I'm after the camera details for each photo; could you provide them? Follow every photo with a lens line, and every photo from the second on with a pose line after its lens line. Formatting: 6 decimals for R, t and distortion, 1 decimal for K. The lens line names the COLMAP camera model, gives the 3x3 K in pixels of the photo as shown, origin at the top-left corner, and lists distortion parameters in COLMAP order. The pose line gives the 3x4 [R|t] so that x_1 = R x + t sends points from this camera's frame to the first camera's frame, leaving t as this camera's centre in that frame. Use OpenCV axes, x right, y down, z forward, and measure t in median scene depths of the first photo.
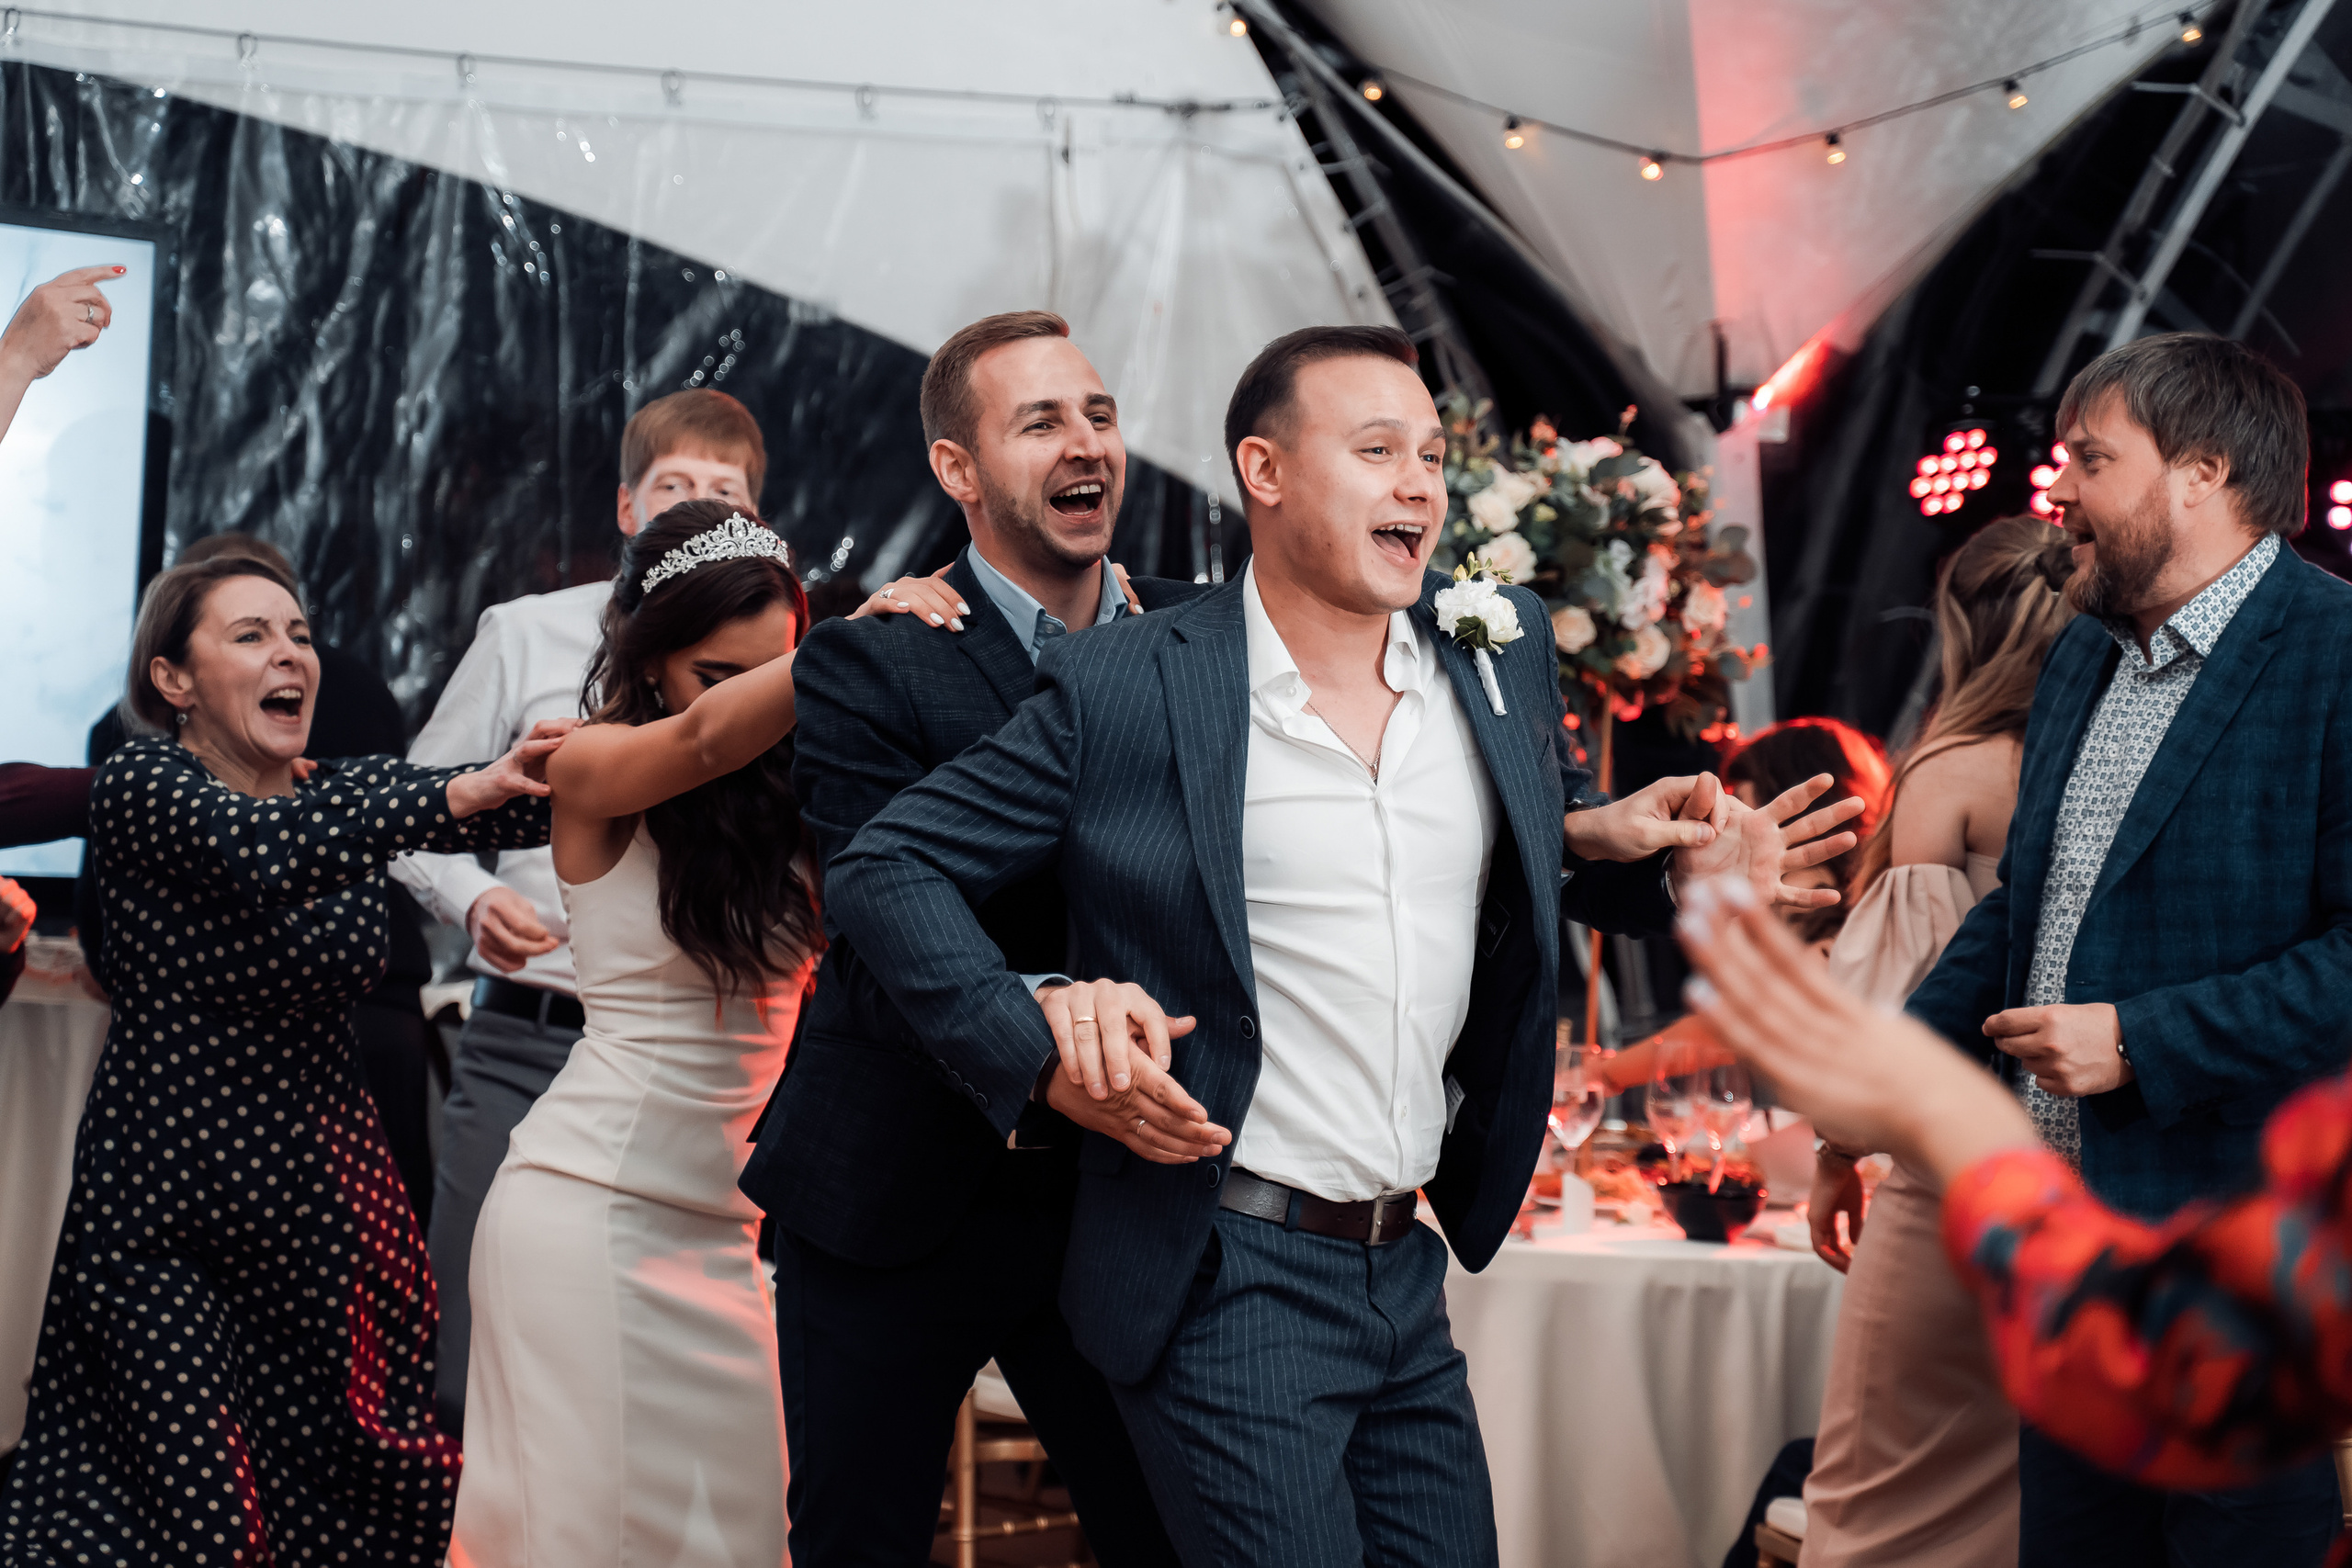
lens RADIAL K [[4414.9, 0, 1174.3], [0, 4414.9, 790.9], [0, 0, 1]] dist [0.367373, 0.000000]
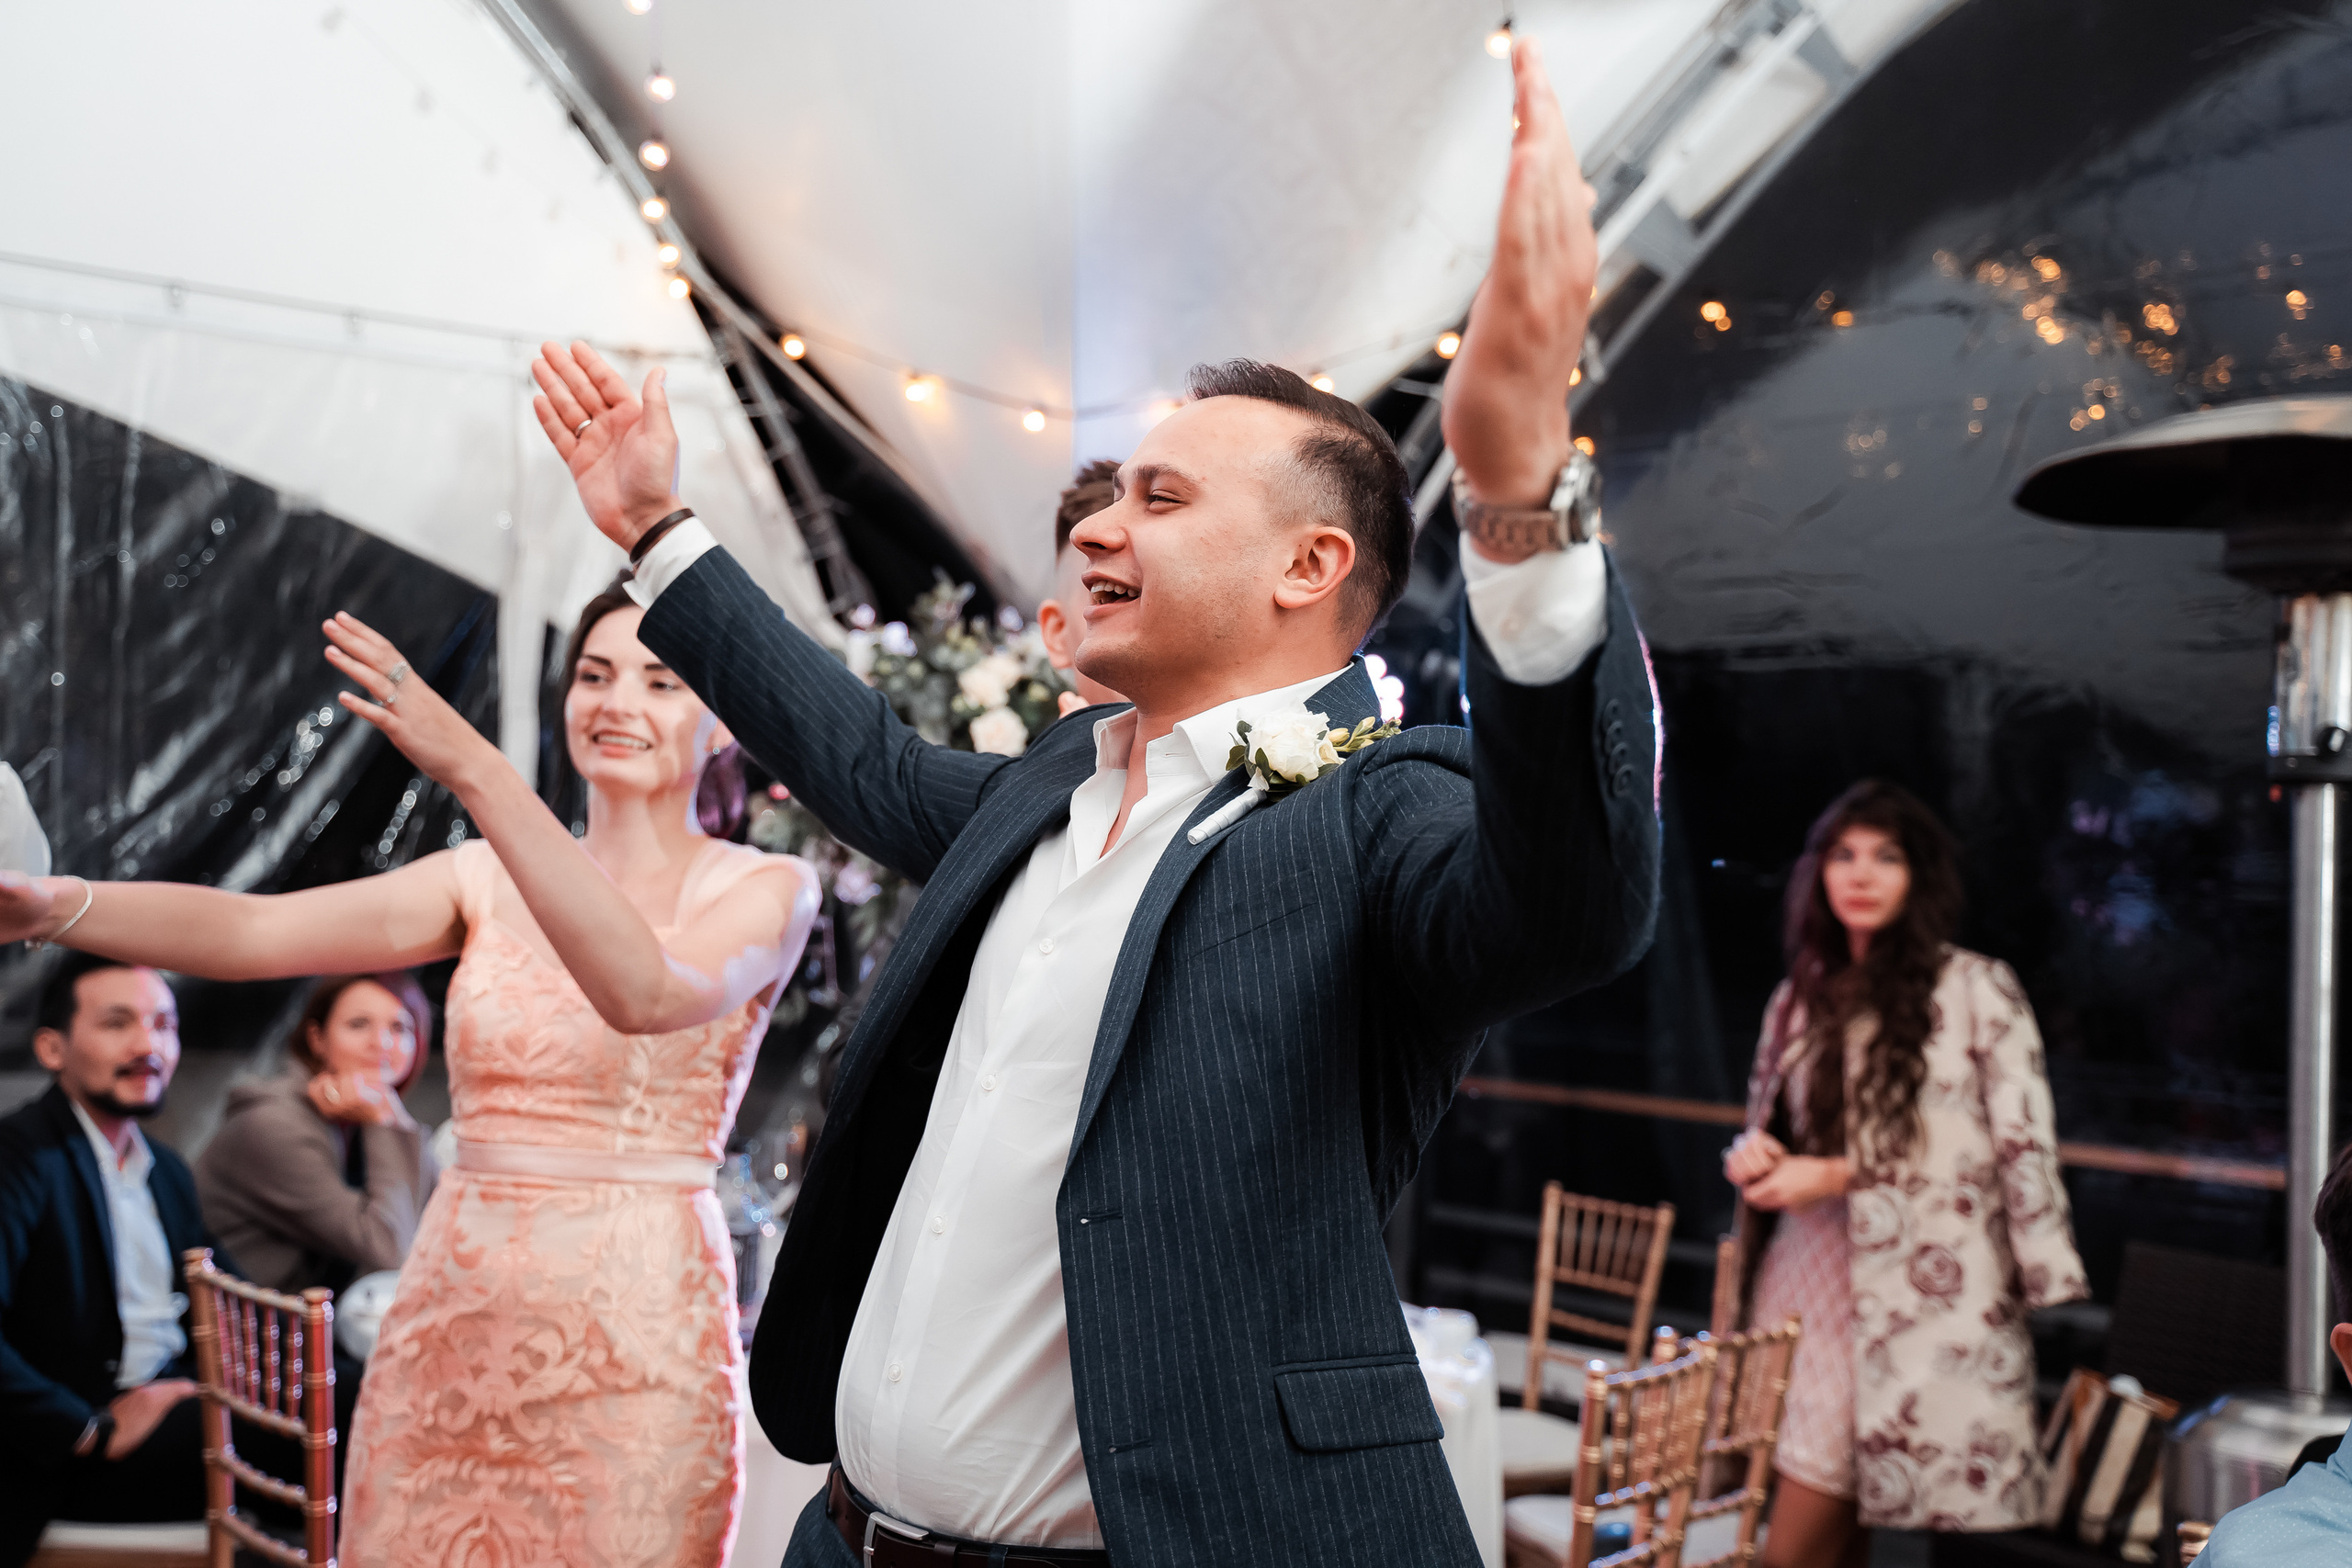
lens RADIAL K [[2731.0, 0, 1162.7], [0, 2731.0, 789.2], [0, 0, 1]] dist [0.062669, 0.000000]
pose [[0.970366, 0.022143, 0.240622, -0.036361], [-0.013131, 0.999153, -0.038991, -0.010715], [-0.241282, 0.034676, 0.969835, 0.279512]]
